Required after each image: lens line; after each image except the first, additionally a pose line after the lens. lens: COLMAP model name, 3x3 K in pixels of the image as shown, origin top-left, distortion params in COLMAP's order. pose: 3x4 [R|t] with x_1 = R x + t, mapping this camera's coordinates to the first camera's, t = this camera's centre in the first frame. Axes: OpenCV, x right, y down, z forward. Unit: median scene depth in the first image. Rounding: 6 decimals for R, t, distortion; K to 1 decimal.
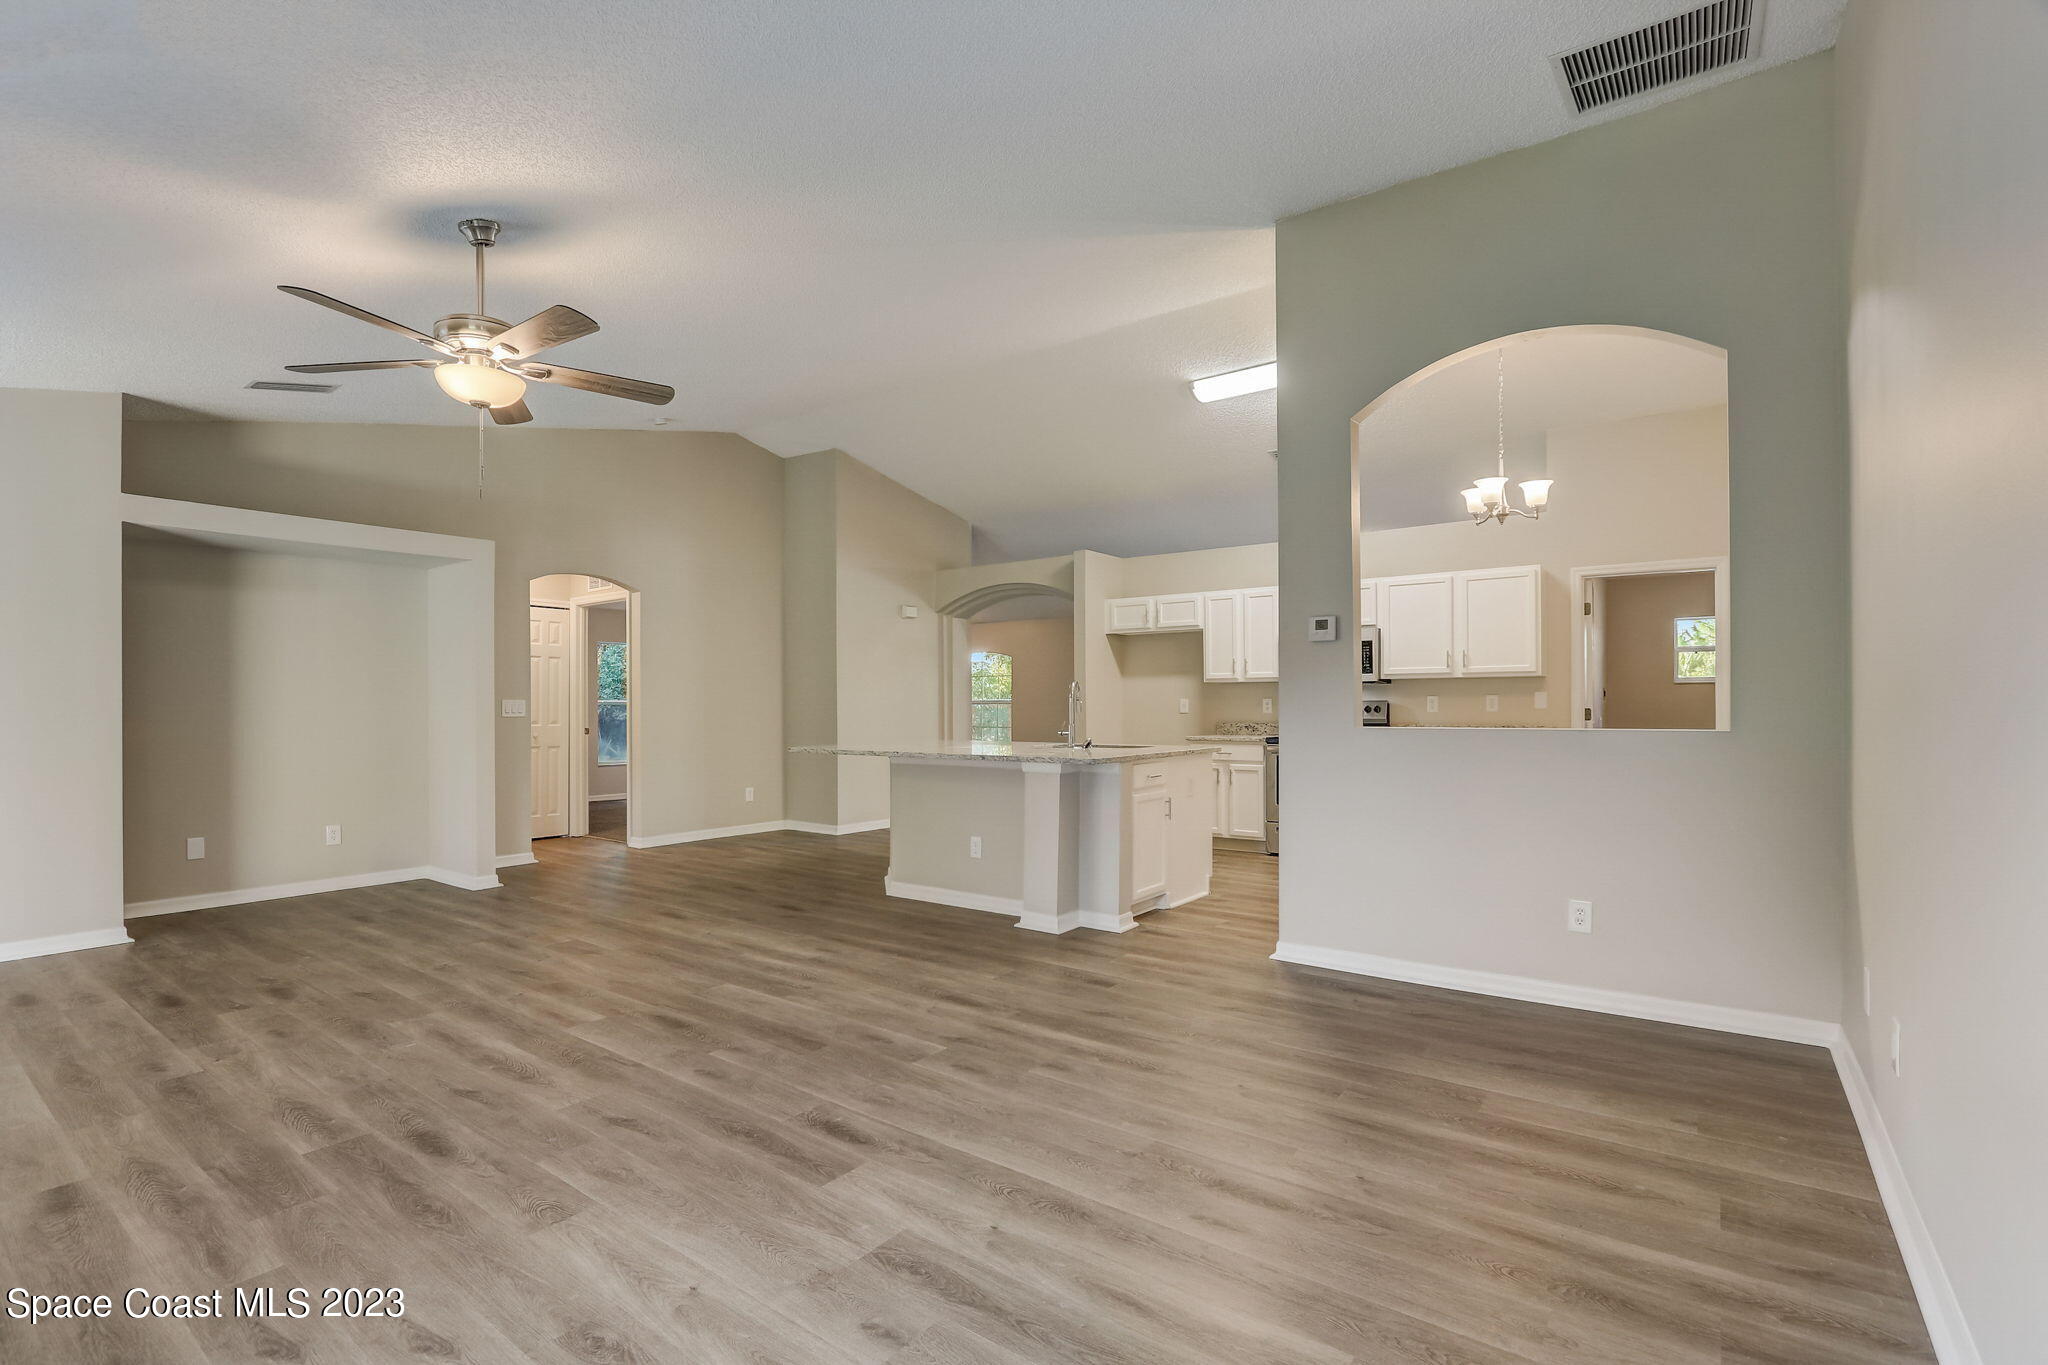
lens RADIAL K [[942.4, 0, 998.2], [0, 942.4, 705.9], [0, 0, 1]] dist [-0.022983, 0.005220]
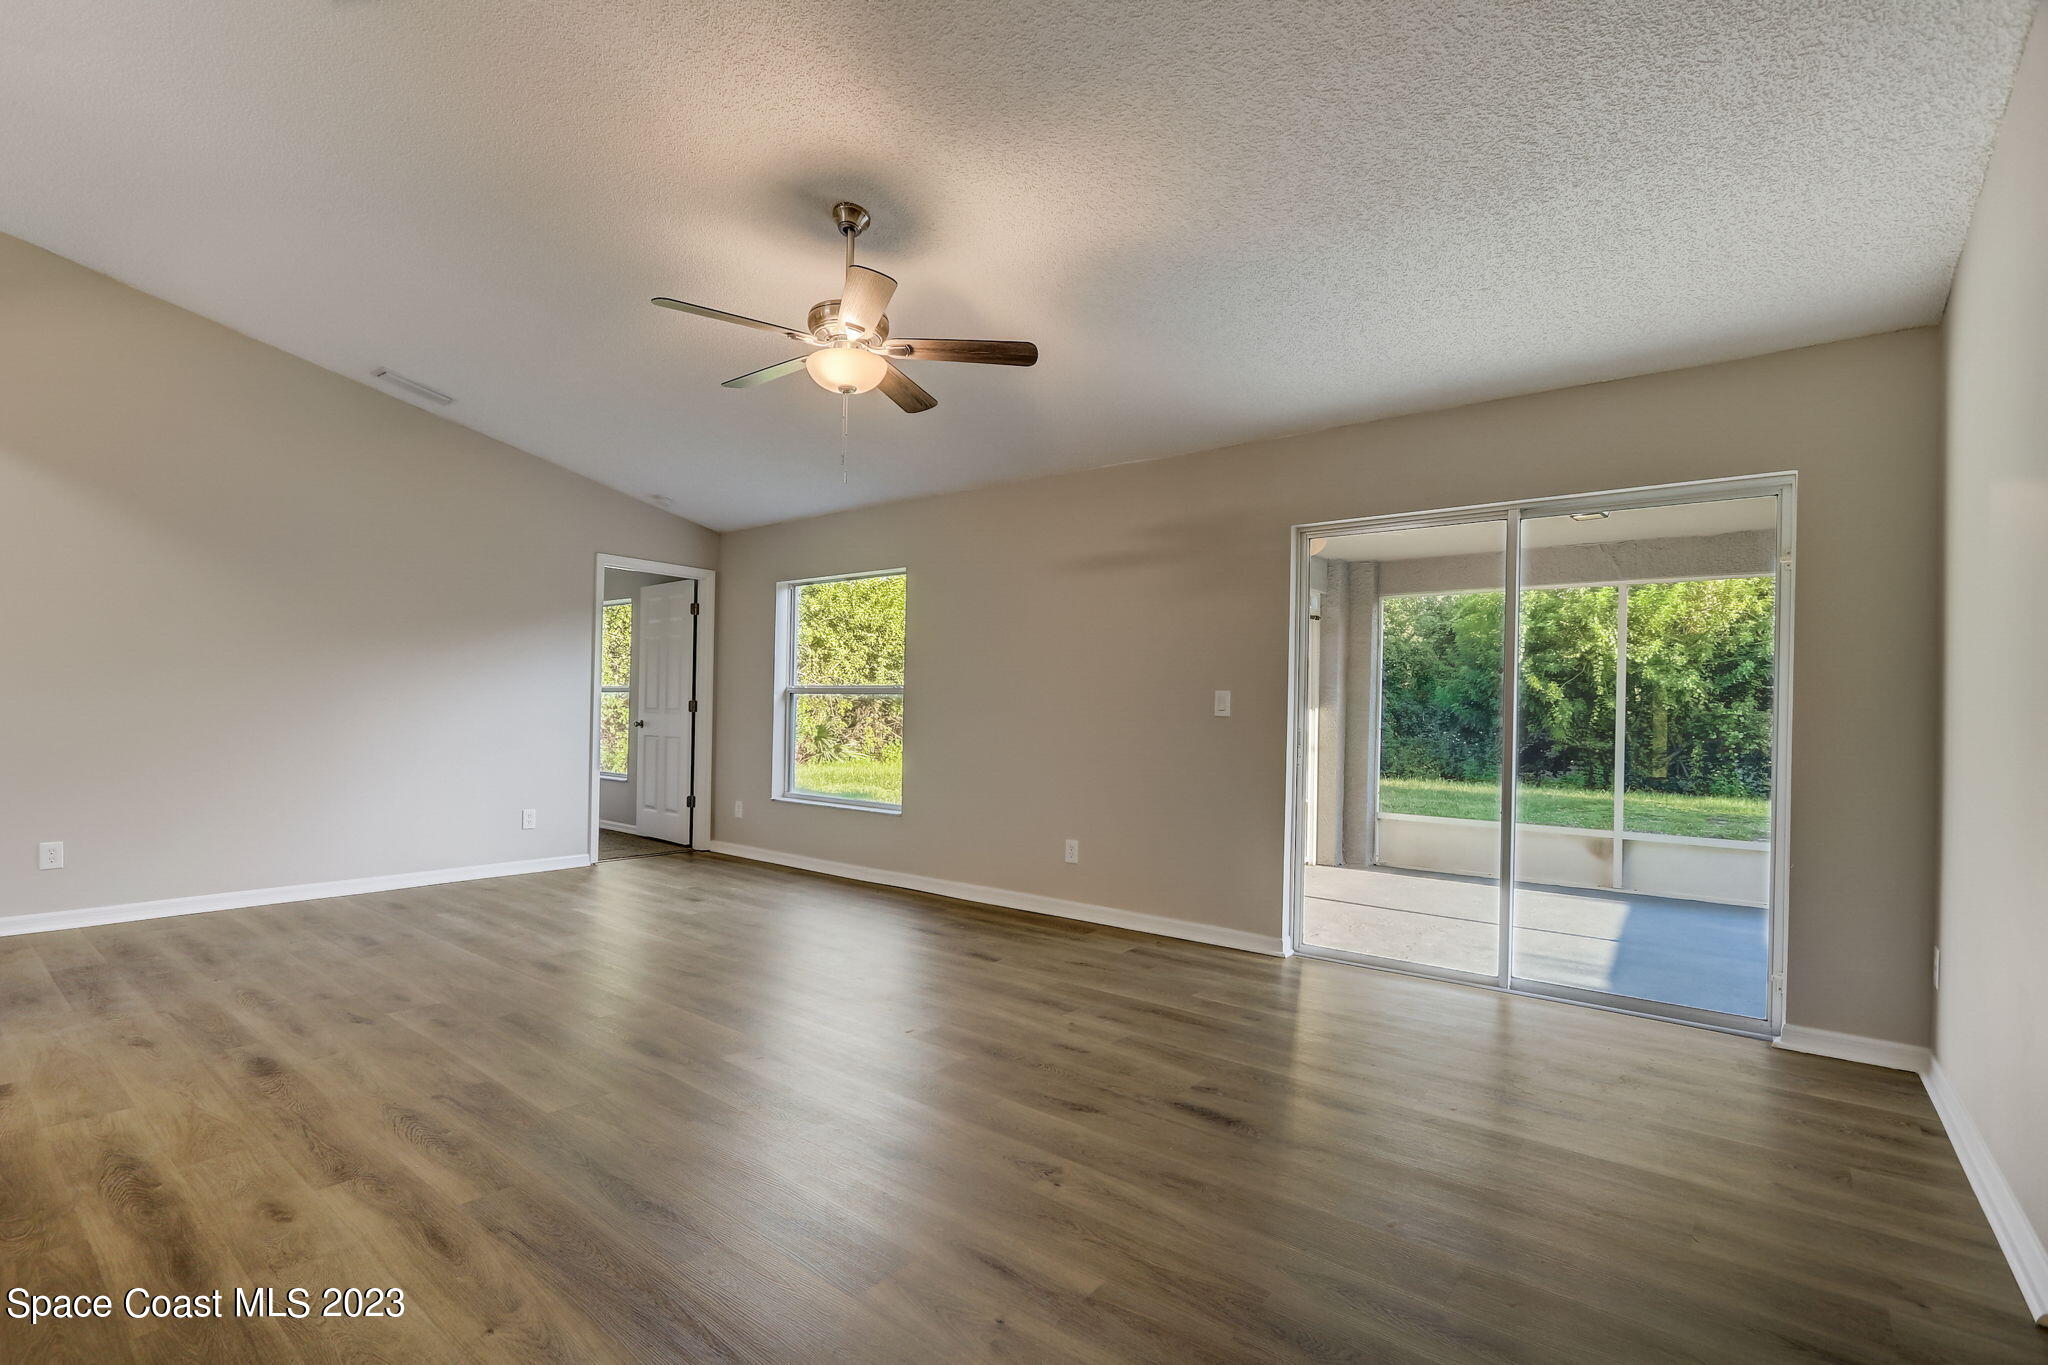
lens RADIAL K [[942.4, 0, 998.2], [0, 942.4, 705.9], [0, 0, 1]] dist [-0.022983, 0.005220]
pose [[-0.999364, -0.016465, 0.031637, -0.581760], [-0.016564, 0.999859, -0.002882, 0.014166], [-0.031585, -0.003404, -0.999495, 1.550726]]
